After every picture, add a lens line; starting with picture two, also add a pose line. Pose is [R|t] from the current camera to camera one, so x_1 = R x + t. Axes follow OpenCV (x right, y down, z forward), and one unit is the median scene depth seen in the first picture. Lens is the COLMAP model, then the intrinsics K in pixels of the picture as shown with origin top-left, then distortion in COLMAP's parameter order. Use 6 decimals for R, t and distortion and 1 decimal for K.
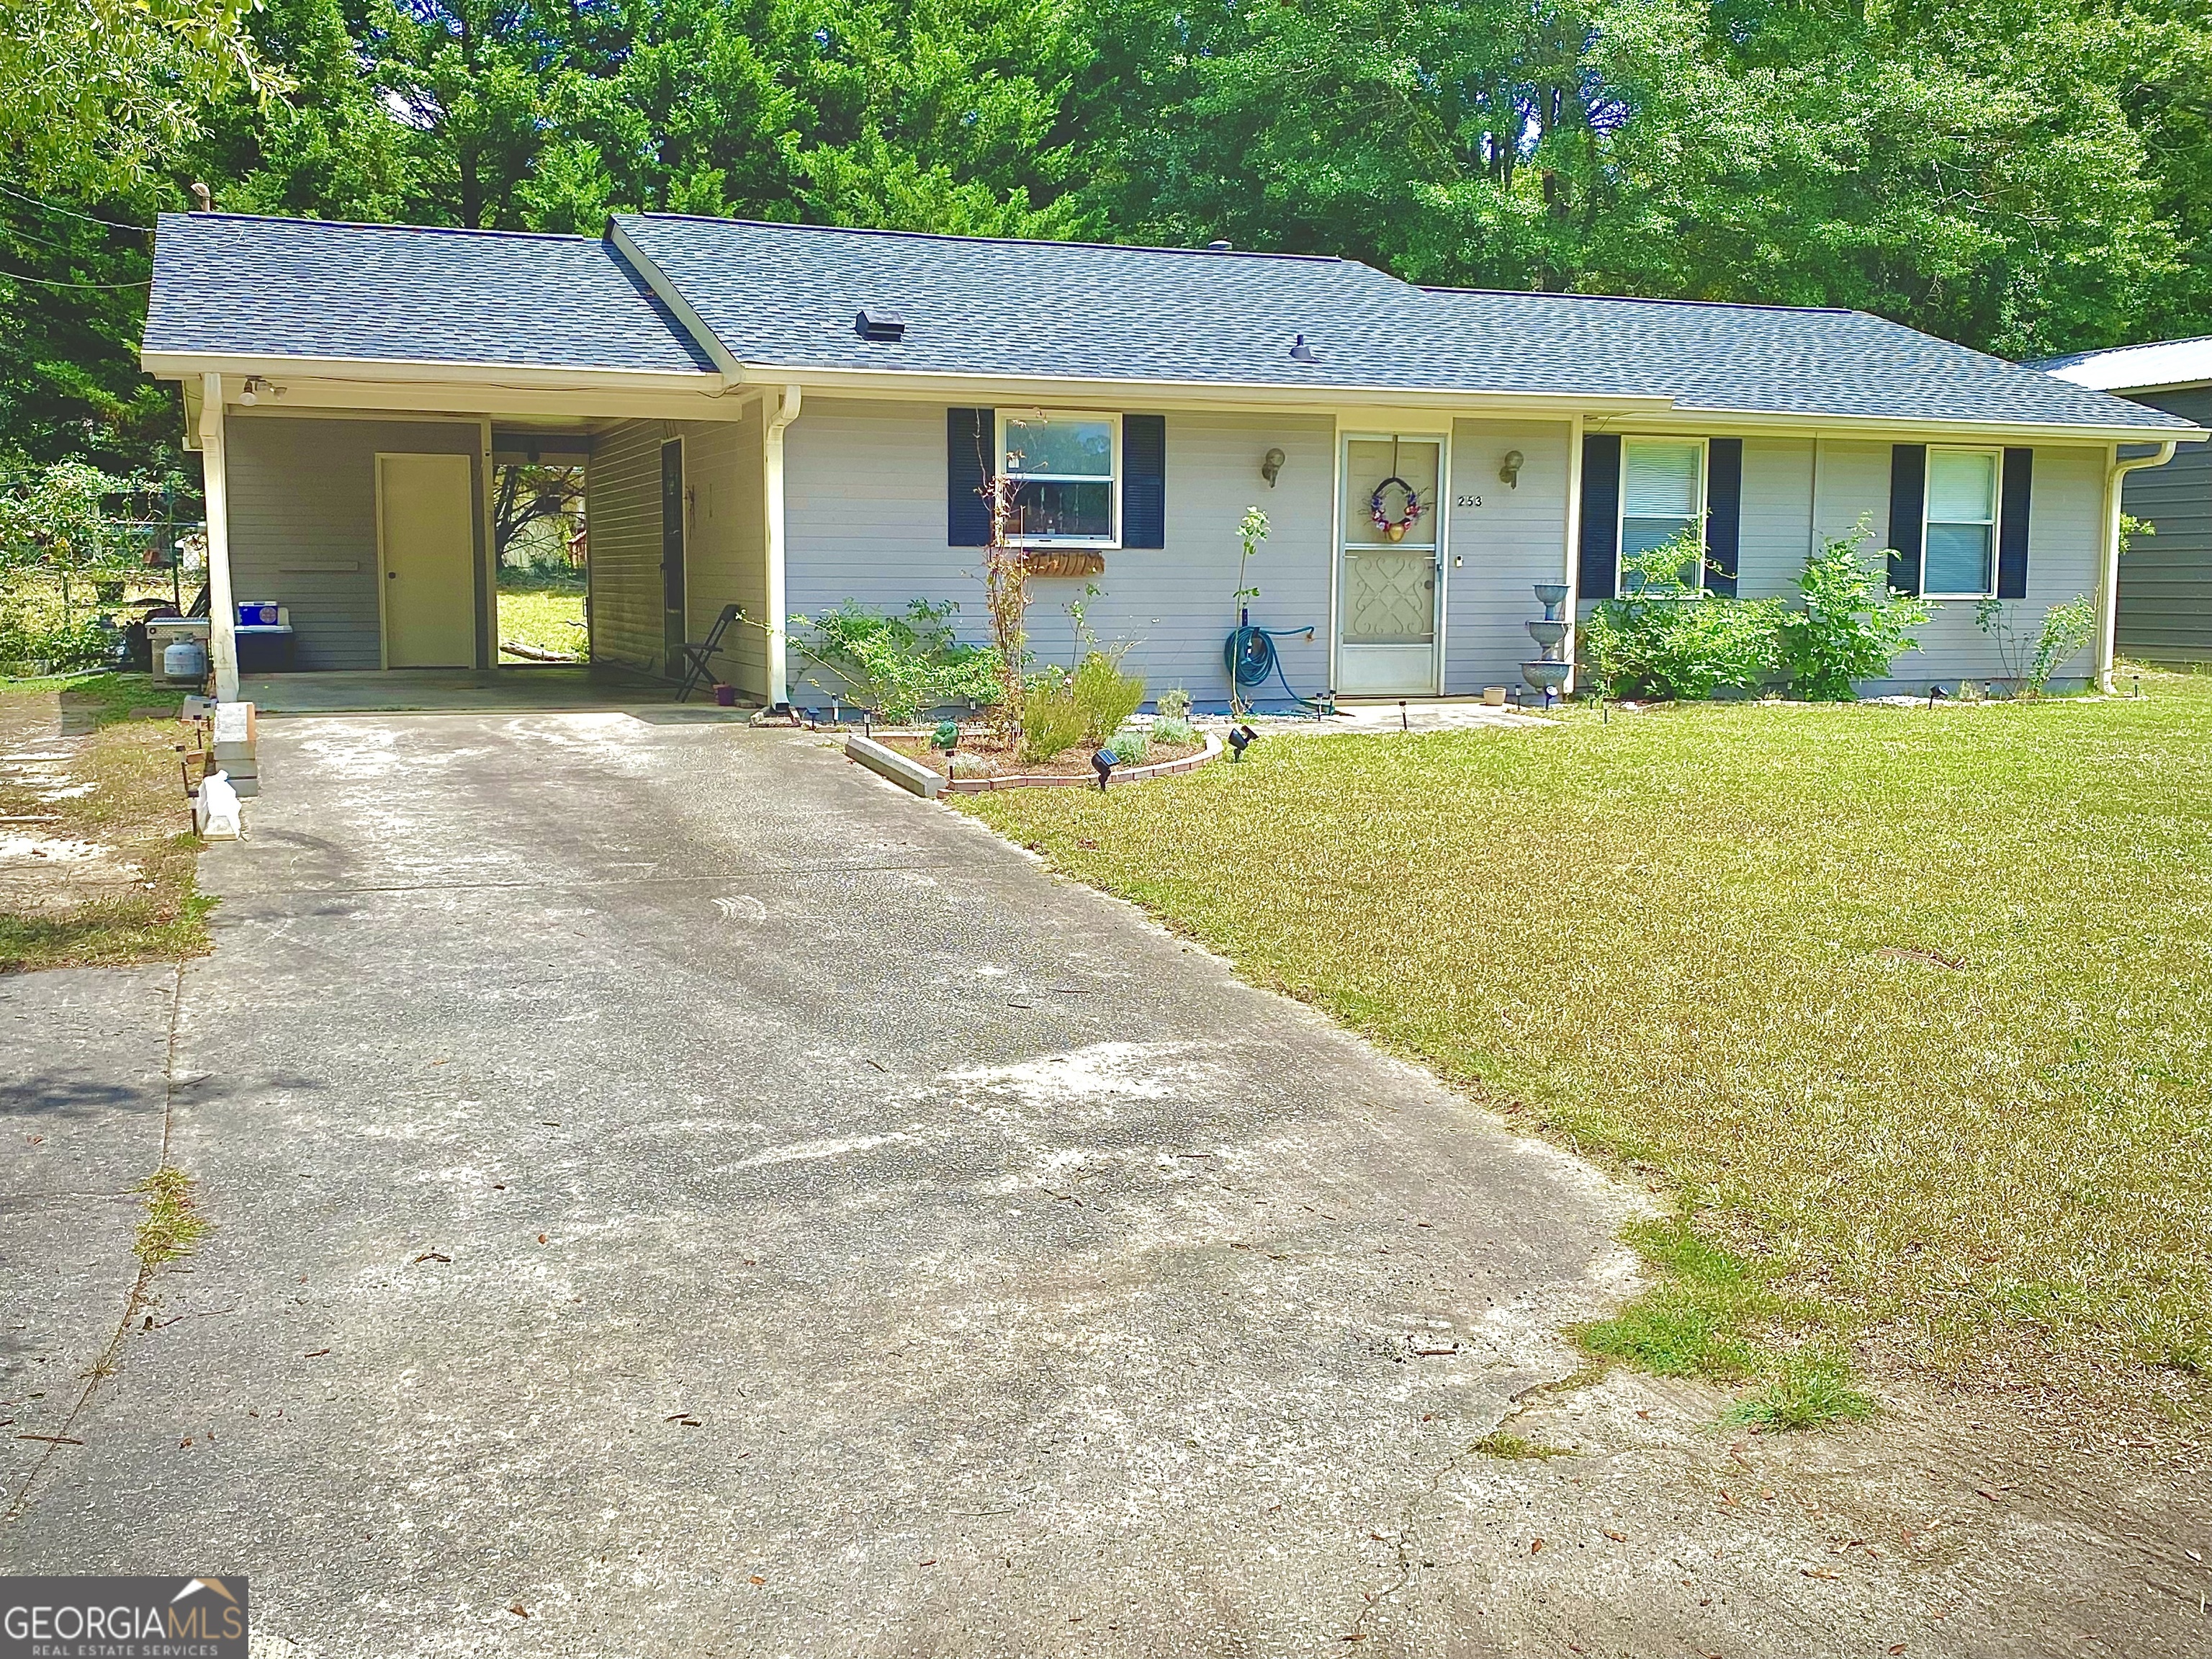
lens RADIAL K [[2146.6, 0, 1107.4], [0, 2146.6, 828.2], [0, 0, 1]] dist [-0.026445, 0.000000]
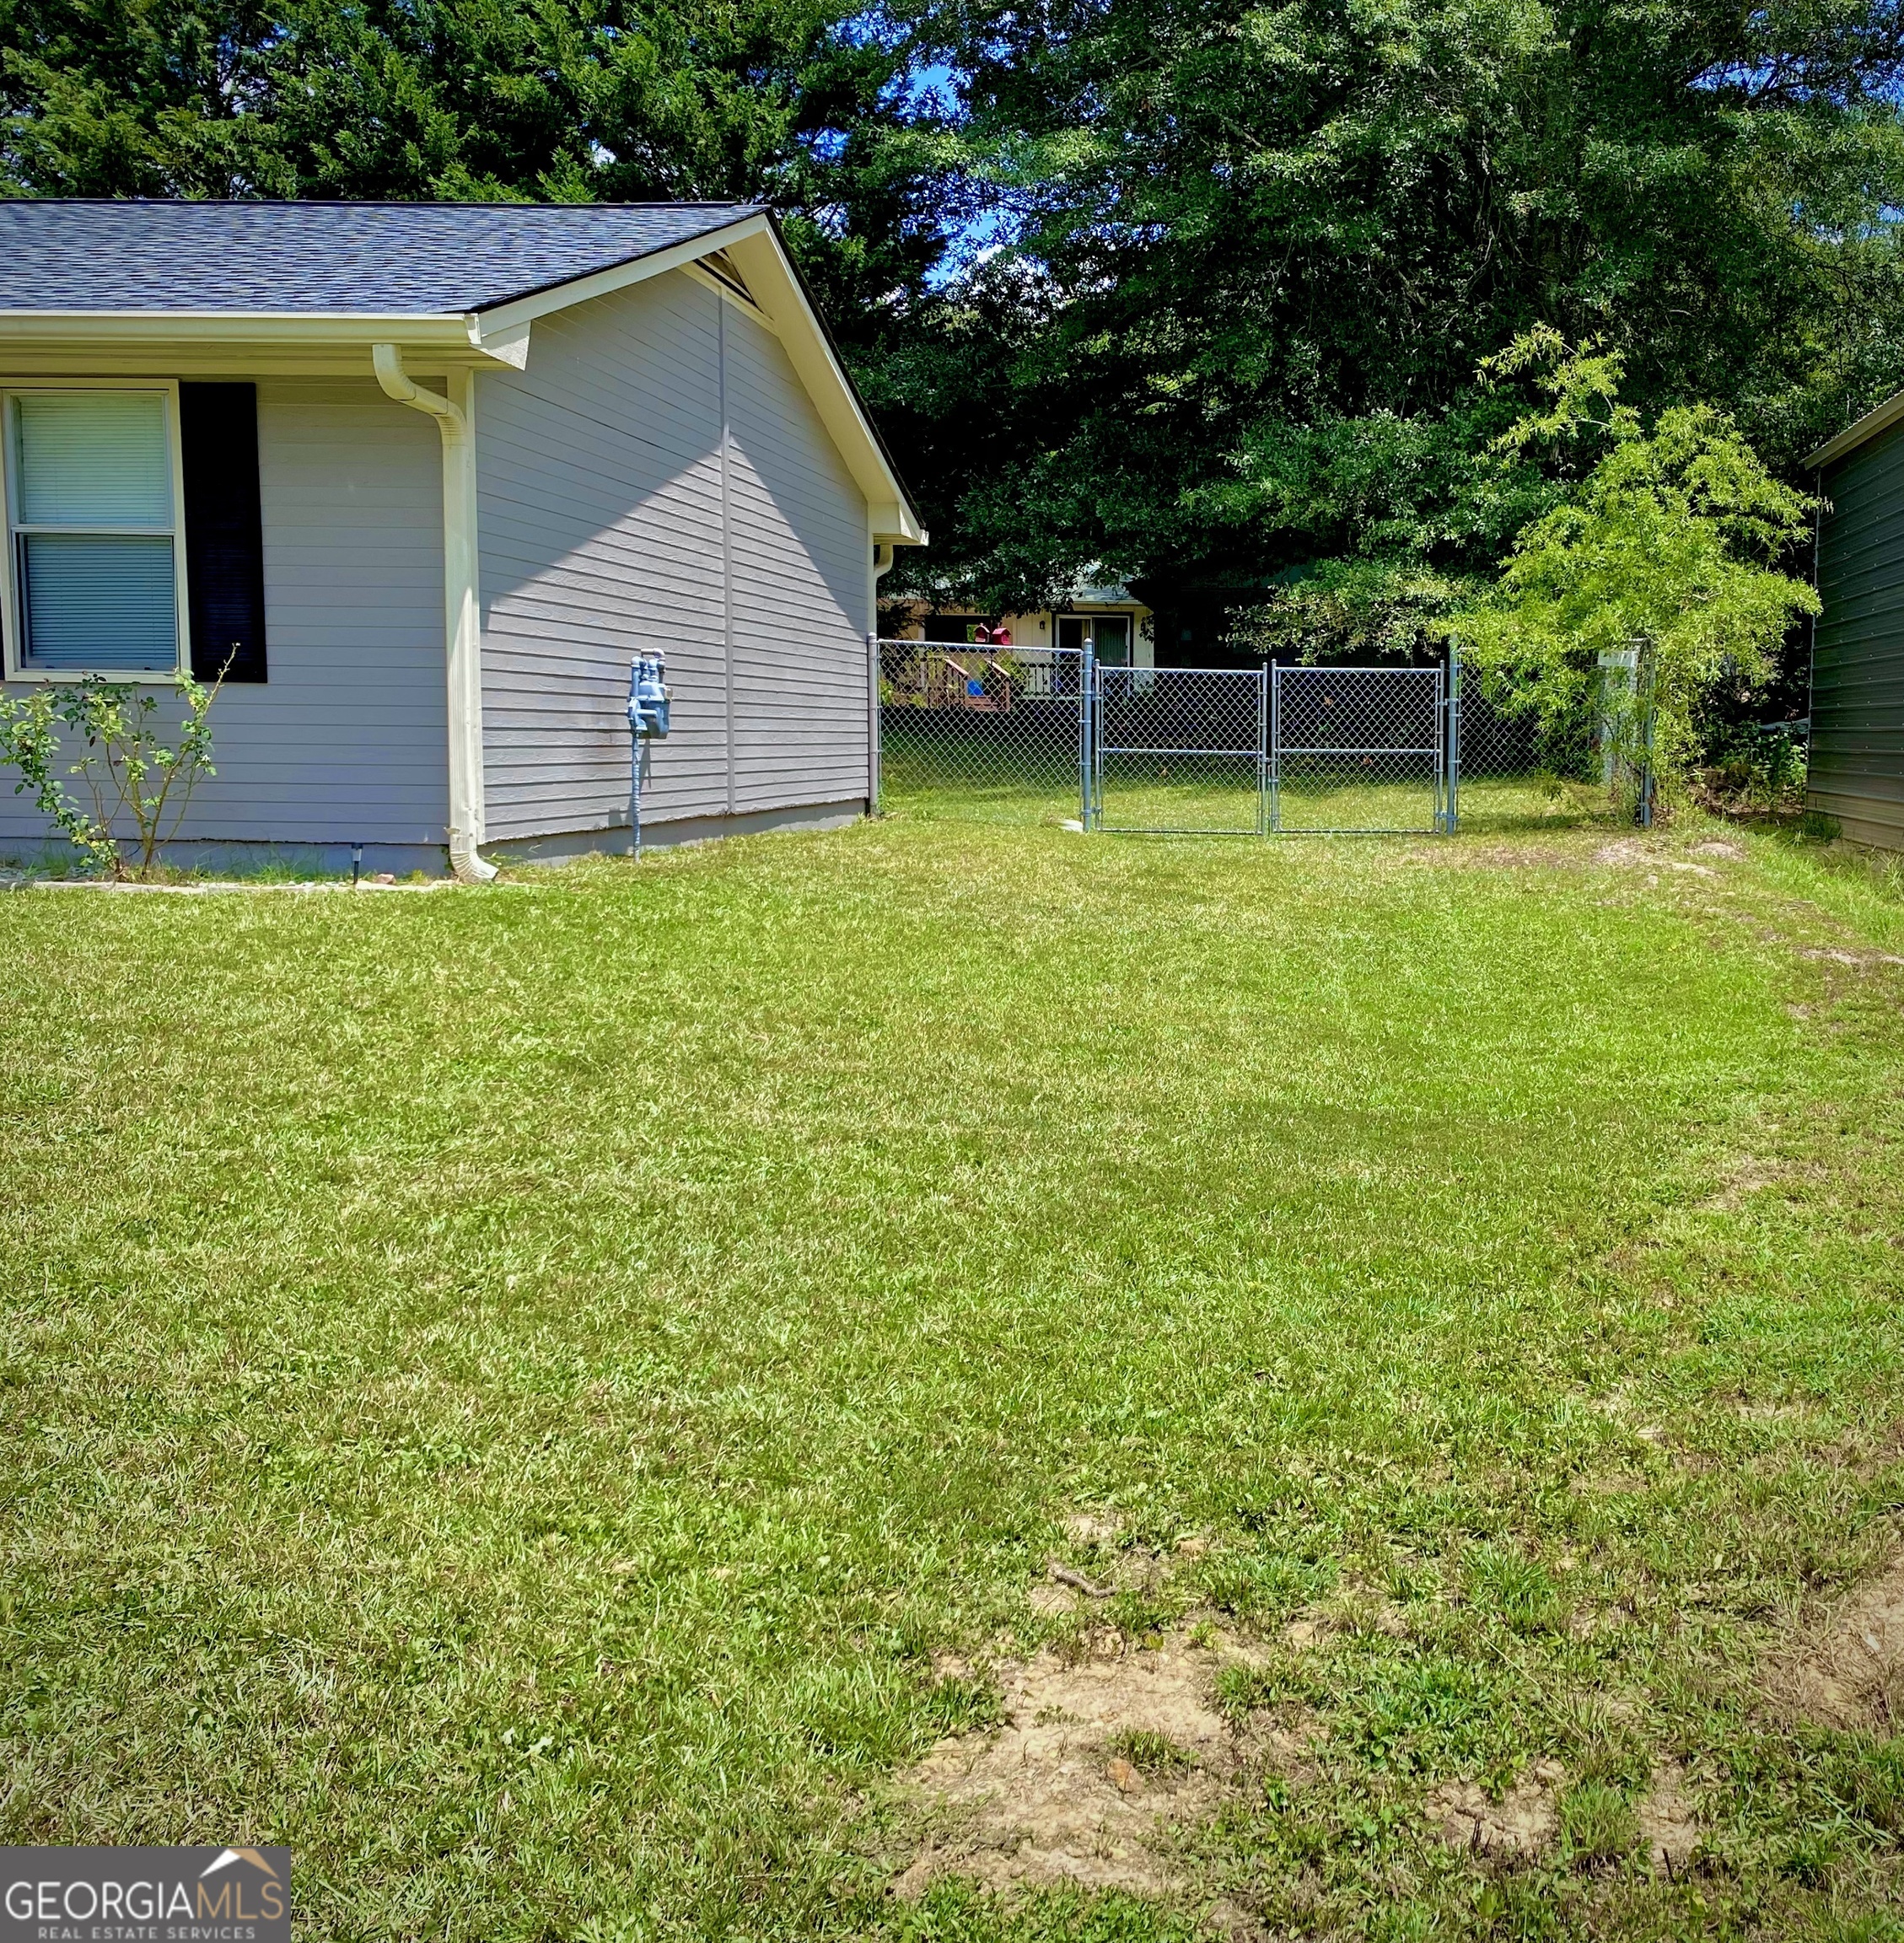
lens RADIAL K [[2108.1, 0, 1269.4], [0, 2108.1, 1008.7], [0, 0, 1]] dist [0.016843, 0.000000]
pose [[0.906079, 0.070909, -0.417125, 1.017188], [-0.068648, 0.997432, 0.020442, -0.070412], [0.417503, 0.010112, 0.908619, 0.769359]]
